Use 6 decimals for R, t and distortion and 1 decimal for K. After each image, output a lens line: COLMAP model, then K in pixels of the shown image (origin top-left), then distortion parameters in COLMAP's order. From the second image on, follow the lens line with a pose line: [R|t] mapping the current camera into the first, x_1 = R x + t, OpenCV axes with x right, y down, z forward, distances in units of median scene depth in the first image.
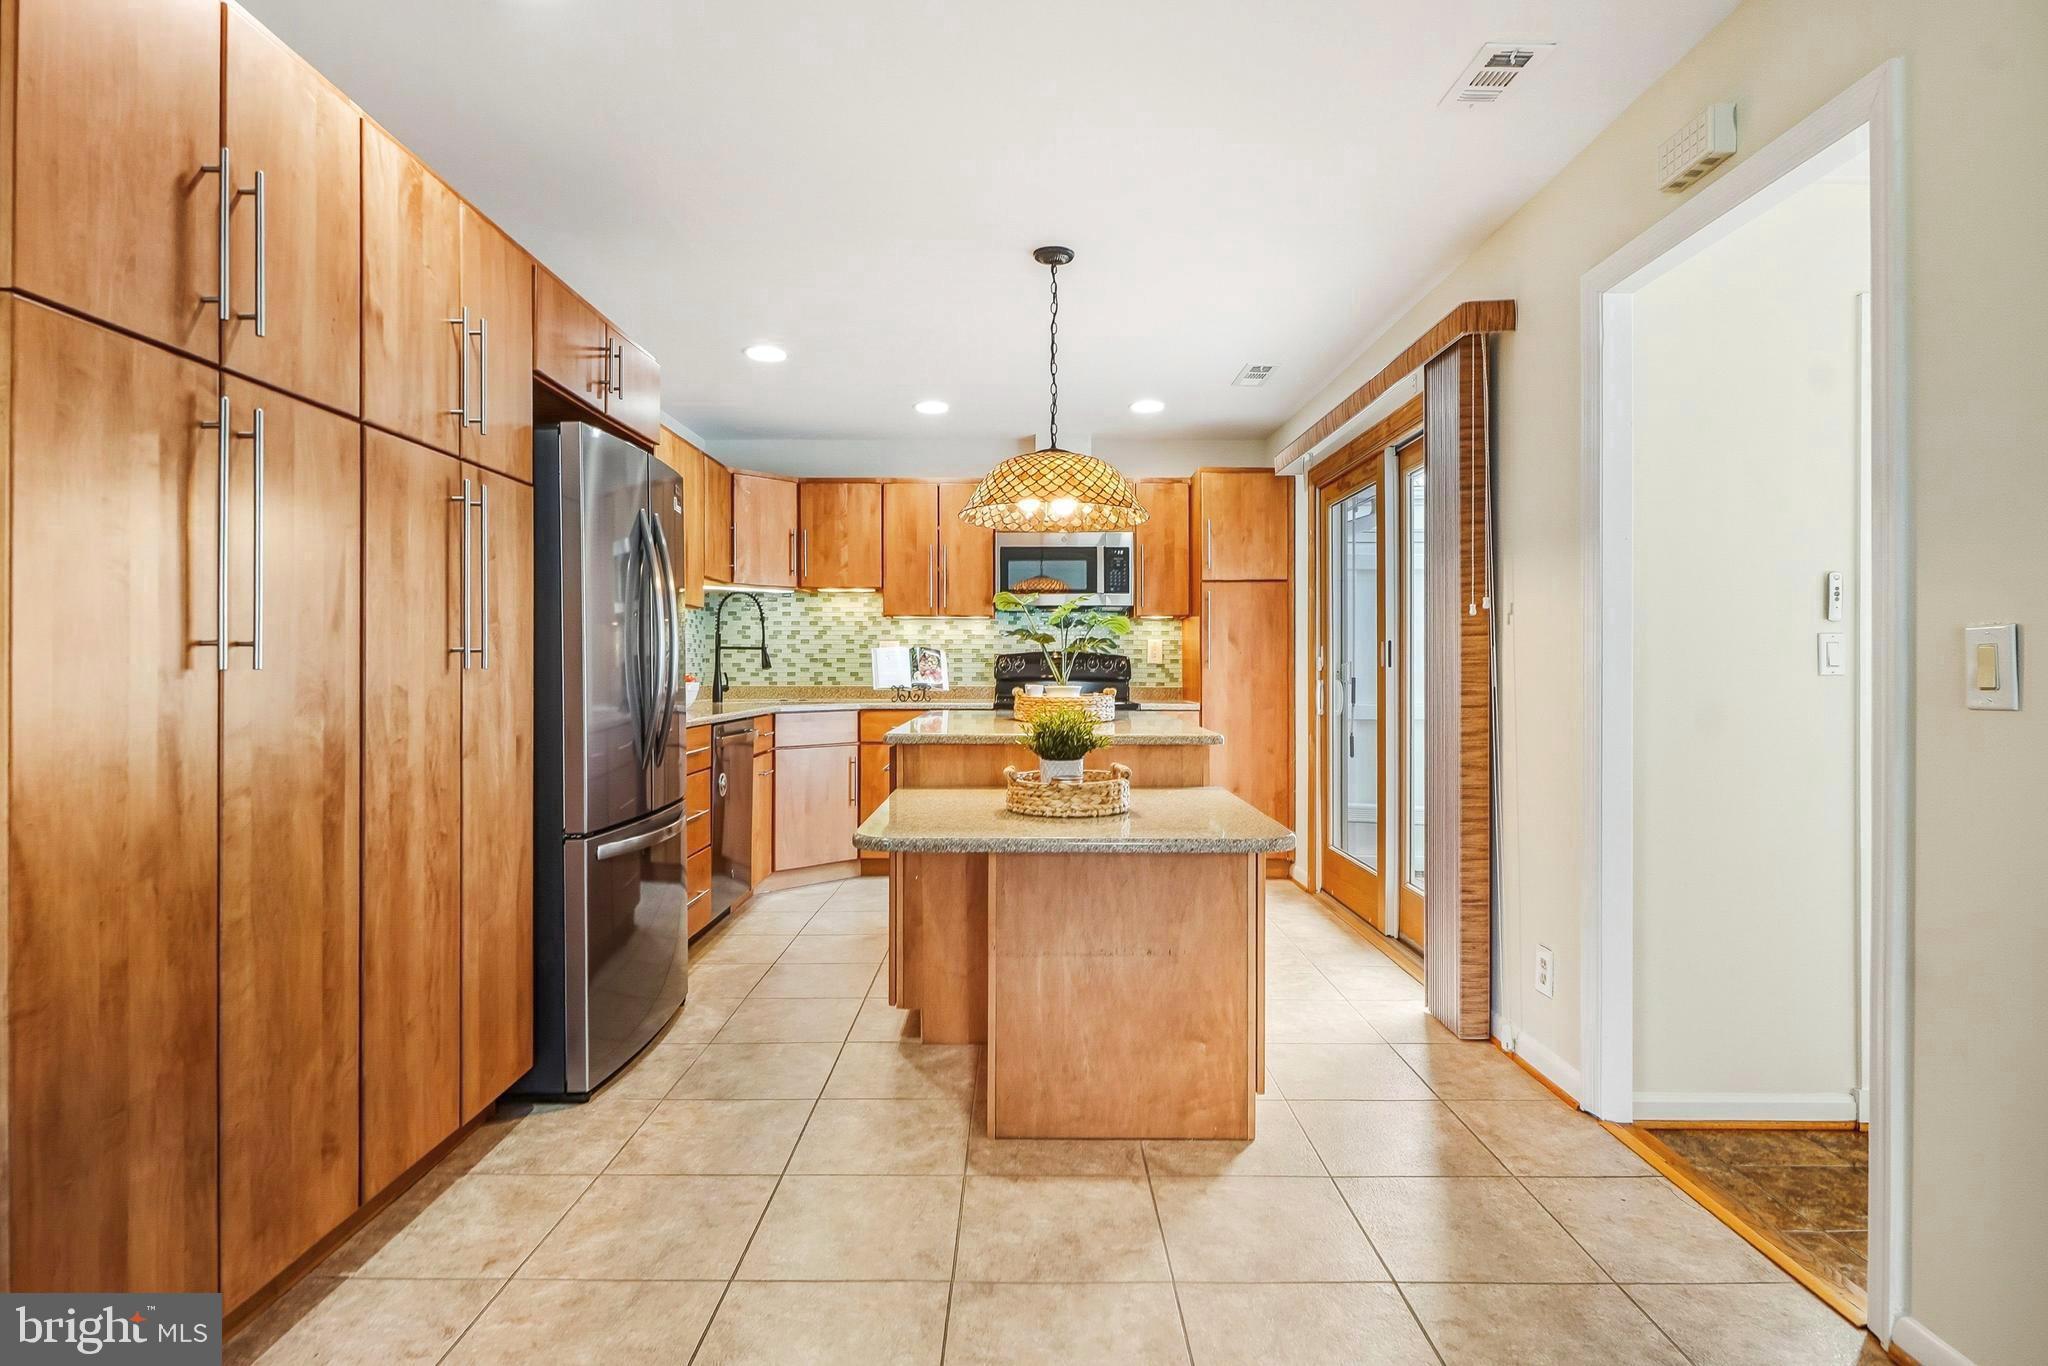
lens RADIAL K [[1055.0, 0, 1024.7], [0, 1055.0, 667.0], [0, 0, 1]] dist [0.020035, -0.020244]
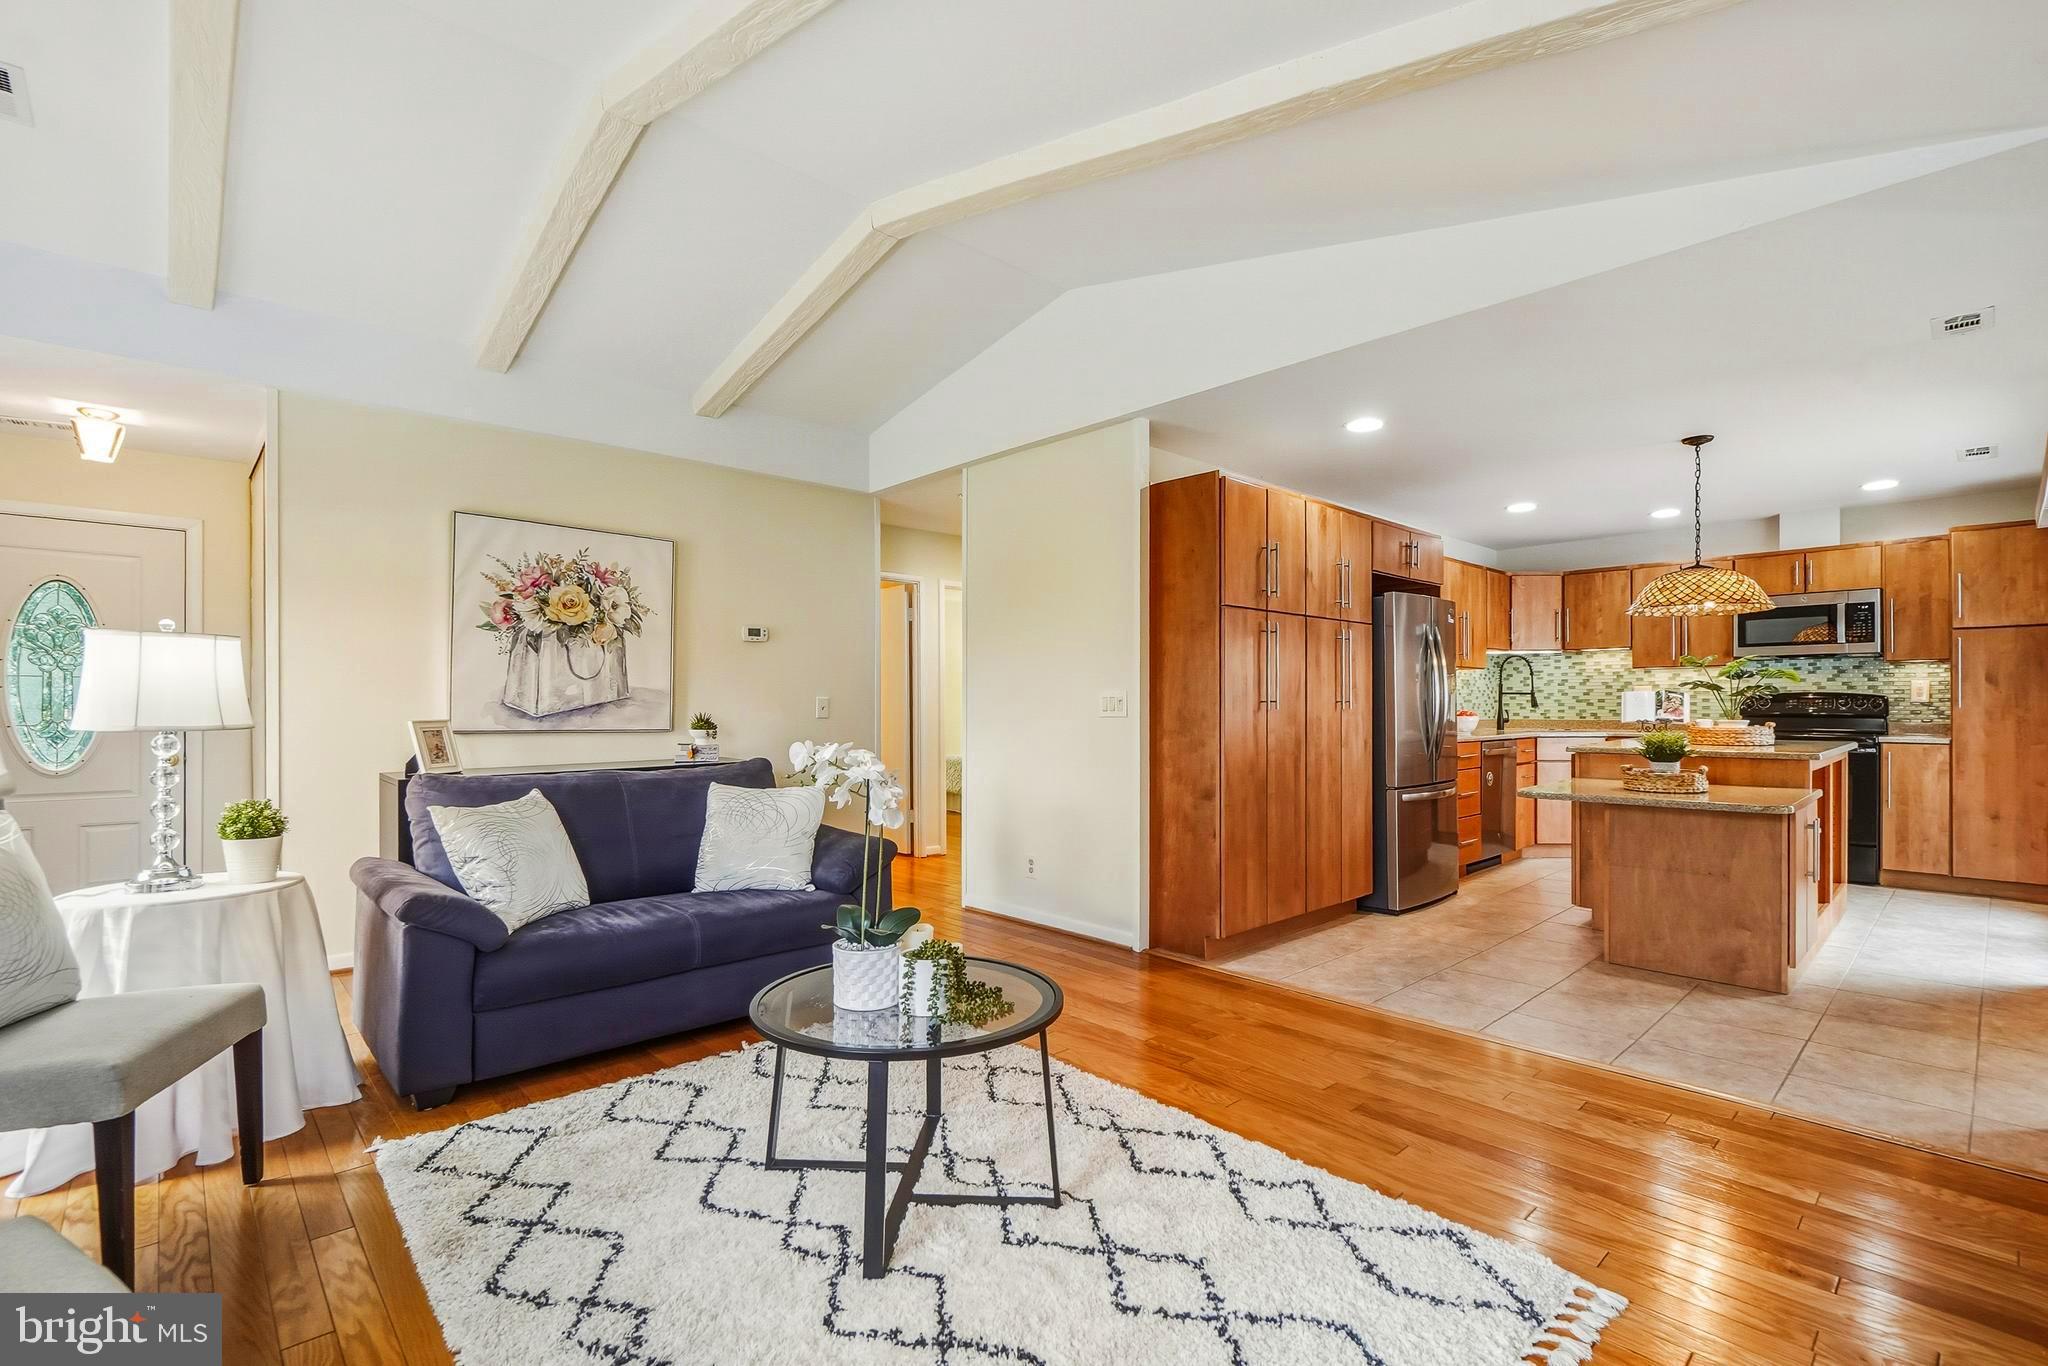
lens RADIAL K [[924.5, 0, 1038.2], [0, 924.5, 708.1], [0, 0, 1]] dist [-0.005201, -0.000329]
pose [[0.690213, 0.000288, -0.723606, 0.210910], [0.003518, 0.999987, 0.003754, -0.004613], [0.723597, -0.005136, 0.690203, -0.389640]]
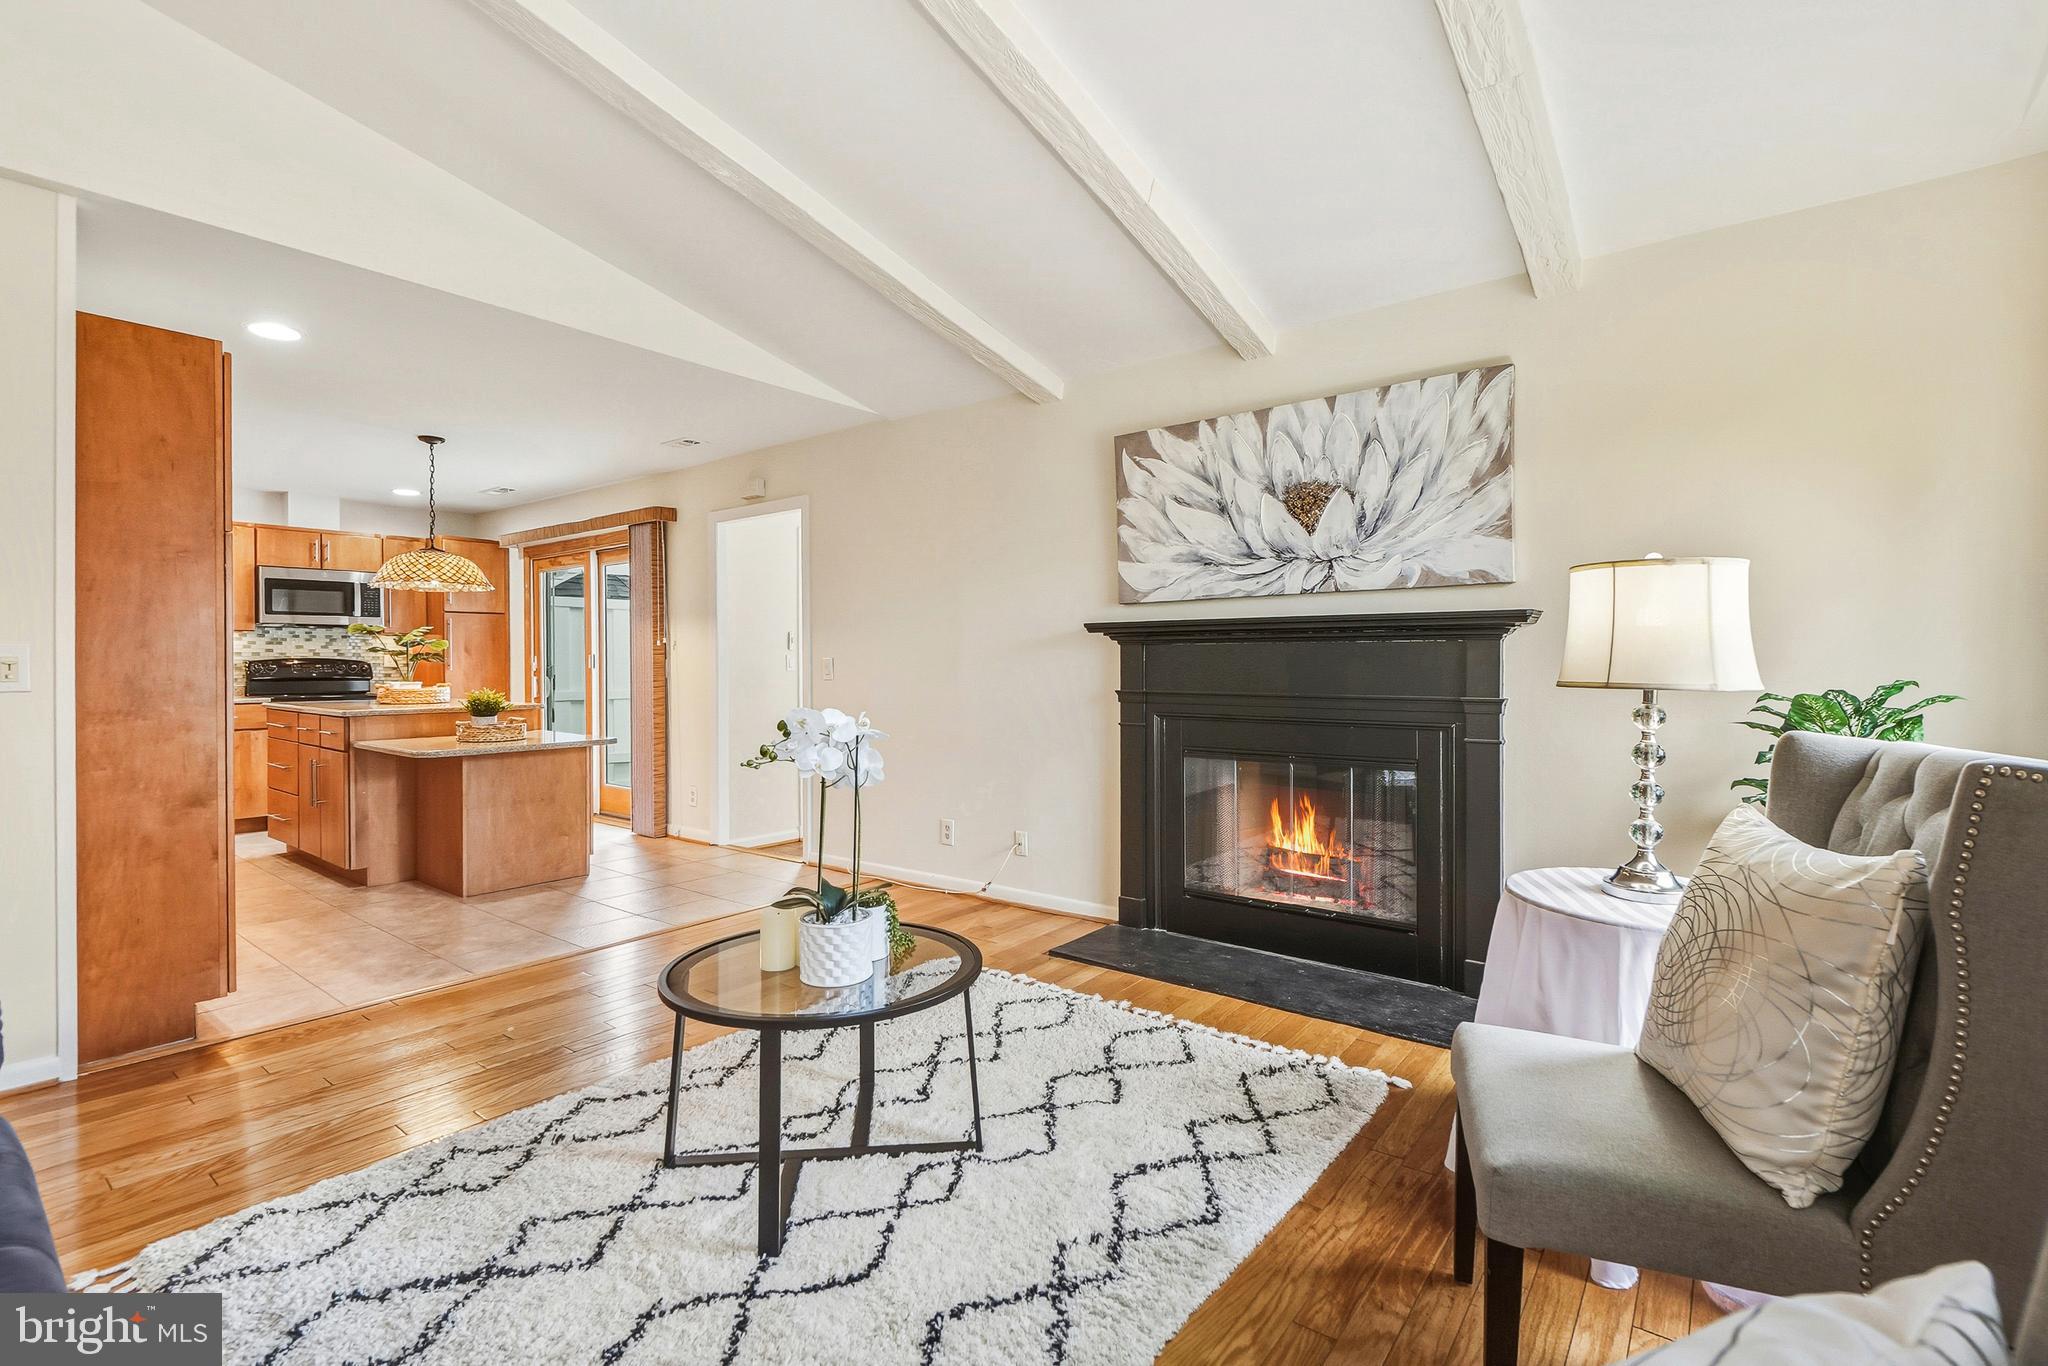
lens RADIAL K [[916.2, 0, 1027.8], [0, 916.2, 667.2], [0, 0, 1]] dist [-0.004225, -0.000698]
pose [[0.611144, -0.007833, 0.791480, -0.364457], [0.005345, 0.999969, 0.005769, -0.006010], [-0.791501, 0.000704, 0.611167, -0.459875]]
